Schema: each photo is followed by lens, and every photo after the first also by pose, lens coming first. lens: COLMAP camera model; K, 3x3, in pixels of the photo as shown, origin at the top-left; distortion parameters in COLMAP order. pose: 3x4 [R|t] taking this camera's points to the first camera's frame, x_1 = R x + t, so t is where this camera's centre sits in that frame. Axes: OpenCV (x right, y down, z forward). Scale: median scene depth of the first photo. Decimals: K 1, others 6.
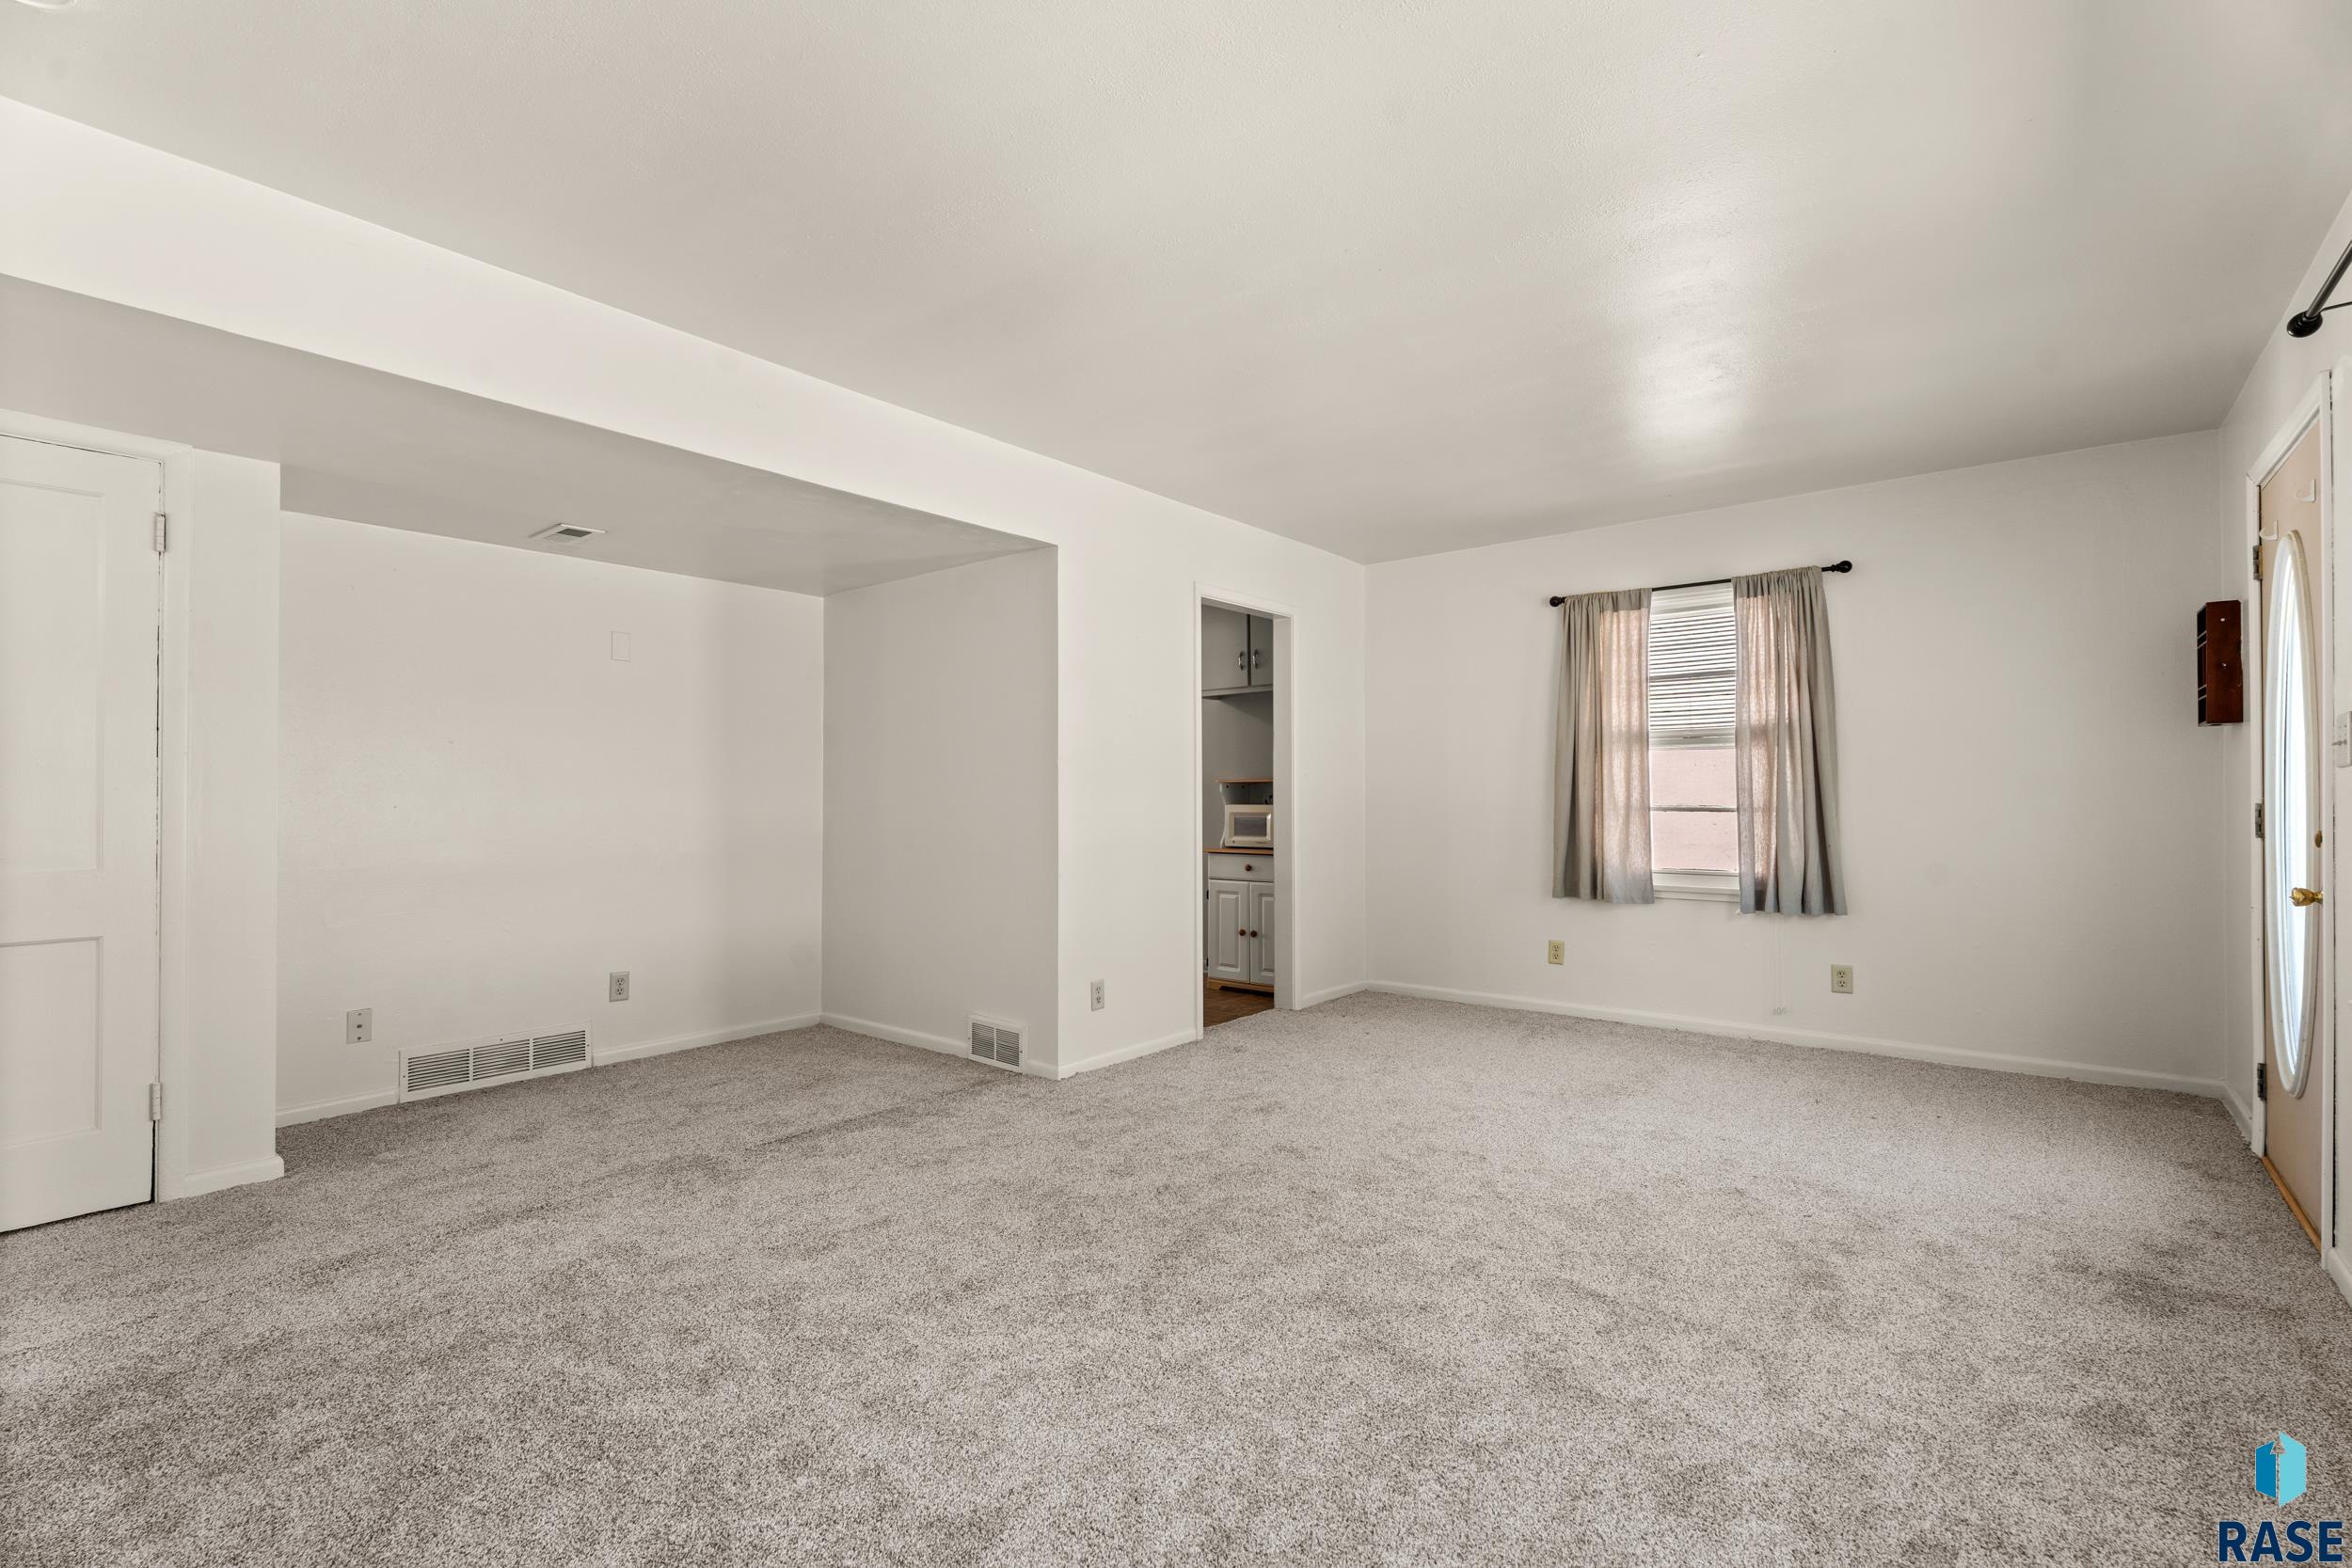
lens RADIAL K [[1043.6, 0, 1178.2], [0, 1043.6, 788.7], [0, 0, 1]] dist [0.002559, -0.000542]
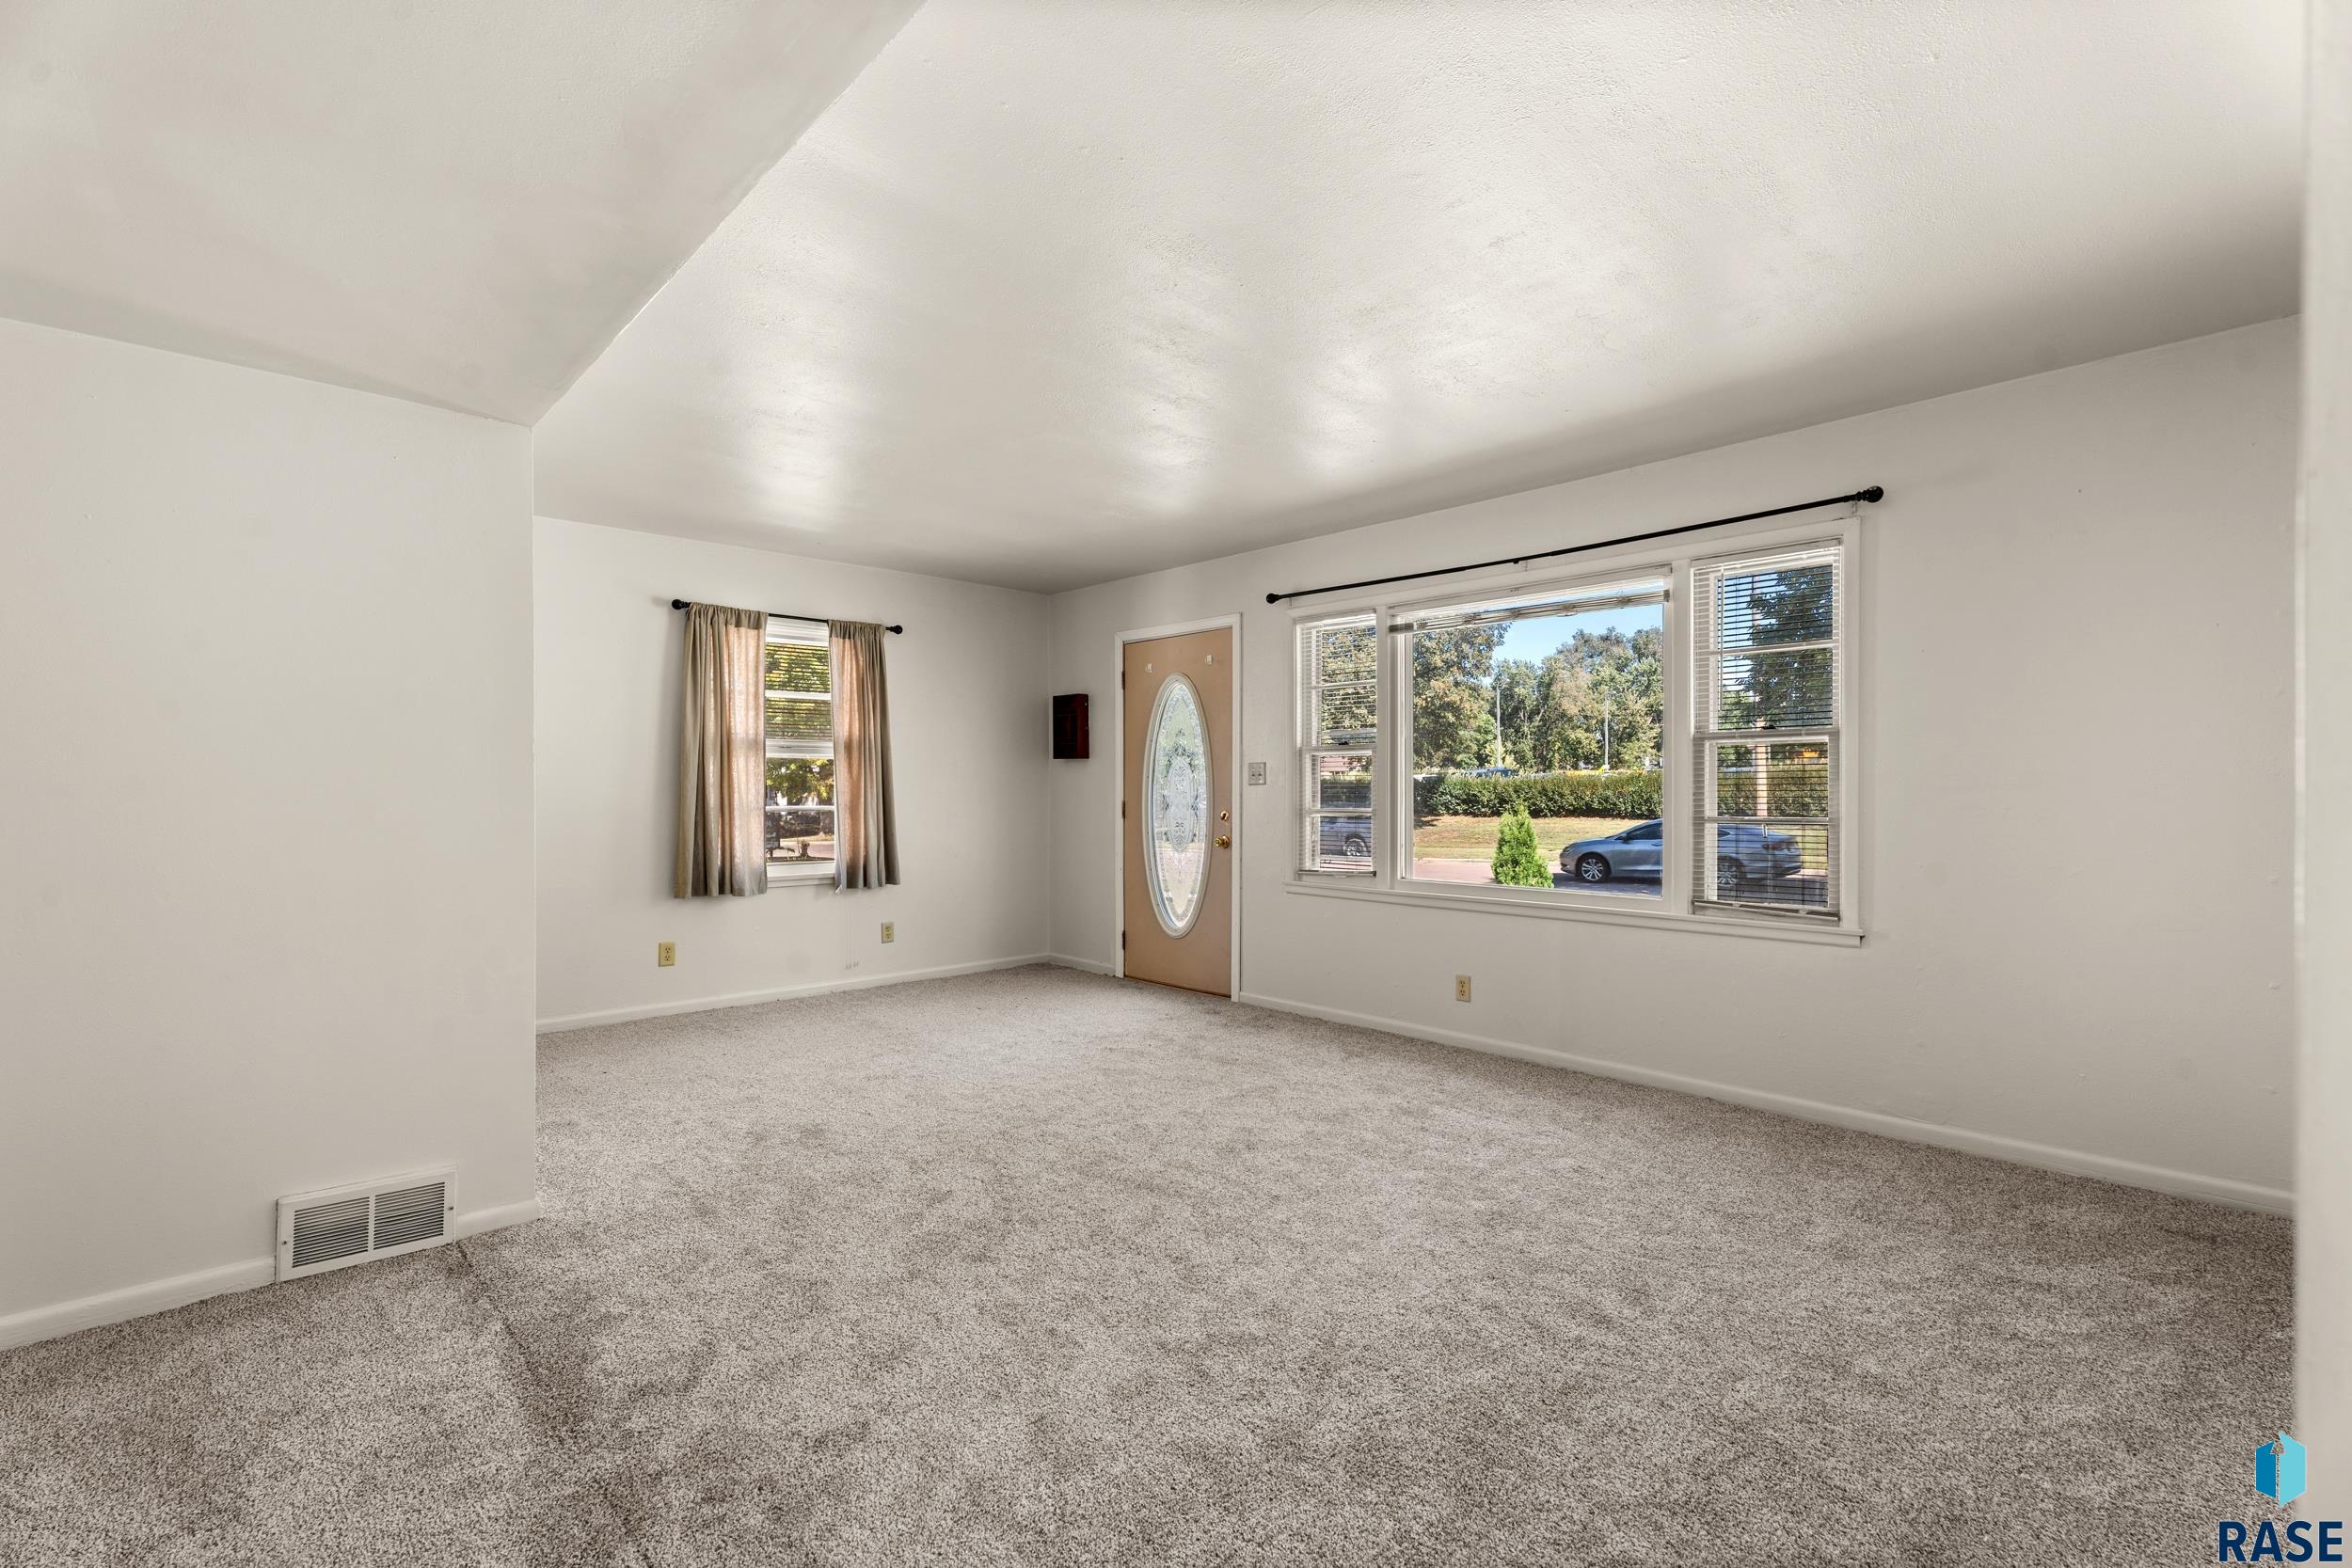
lens RADIAL K [[1043.6, 0, 1165.2], [0, 1043.6, 791.8], [0, 0, 1]] dist [0.002559, -0.000542]
pose [[0.144659, 0.002769, 0.989478, -0.648514], [-0.004018, 0.999989, -0.002211, 0.001781], [-0.989473, -0.003656, 0.144668, 0.445359]]
